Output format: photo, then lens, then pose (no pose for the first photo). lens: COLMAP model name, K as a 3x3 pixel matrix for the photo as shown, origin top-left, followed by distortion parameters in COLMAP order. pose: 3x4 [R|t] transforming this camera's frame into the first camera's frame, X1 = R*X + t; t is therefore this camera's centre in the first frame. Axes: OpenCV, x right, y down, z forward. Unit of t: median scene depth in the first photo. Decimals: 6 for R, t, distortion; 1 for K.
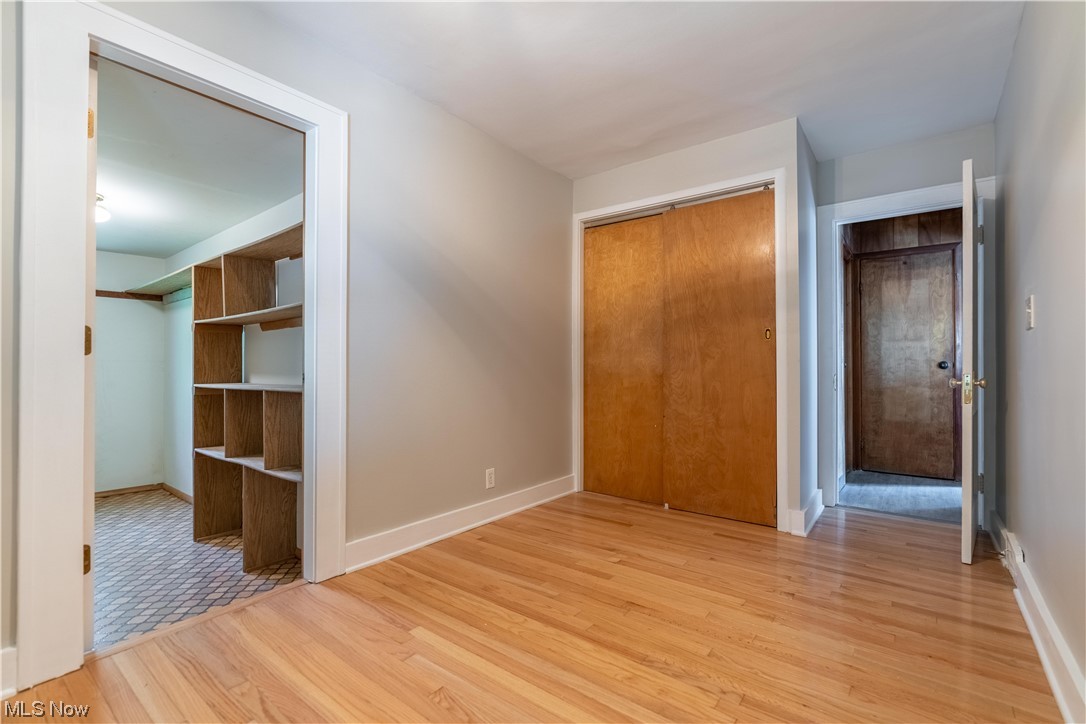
lens RADIAL K [[494.4, 0, 542.1], [0, 494.4, 366.4], [0, 0, 1]] dist [-0.006700, 0.003071]
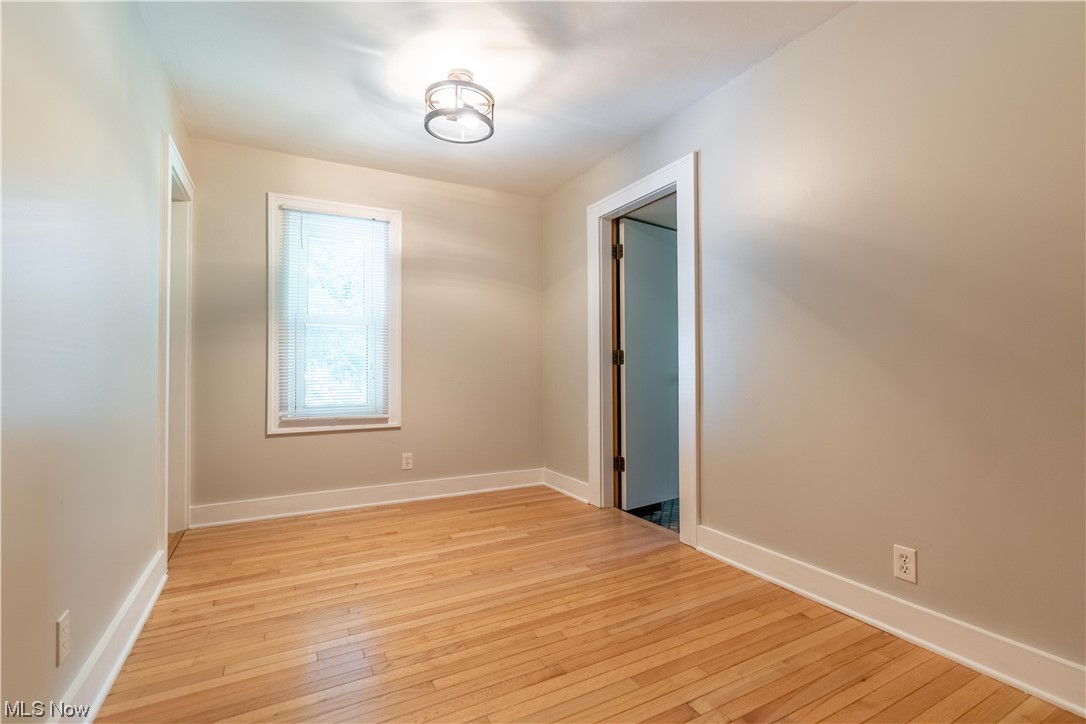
lens RADIAL K [[494.4, 0, 544.9], [0, 494.4, 361.4], [0, 0, 1]] dist [-0.006700, 0.003071]
pose [[-0.404932, -0.009181, -0.914301, 0.803971], [0.005722, 0.999905, -0.012575, -0.007521], [0.914329, -0.010324, -0.404841, 1.142985]]
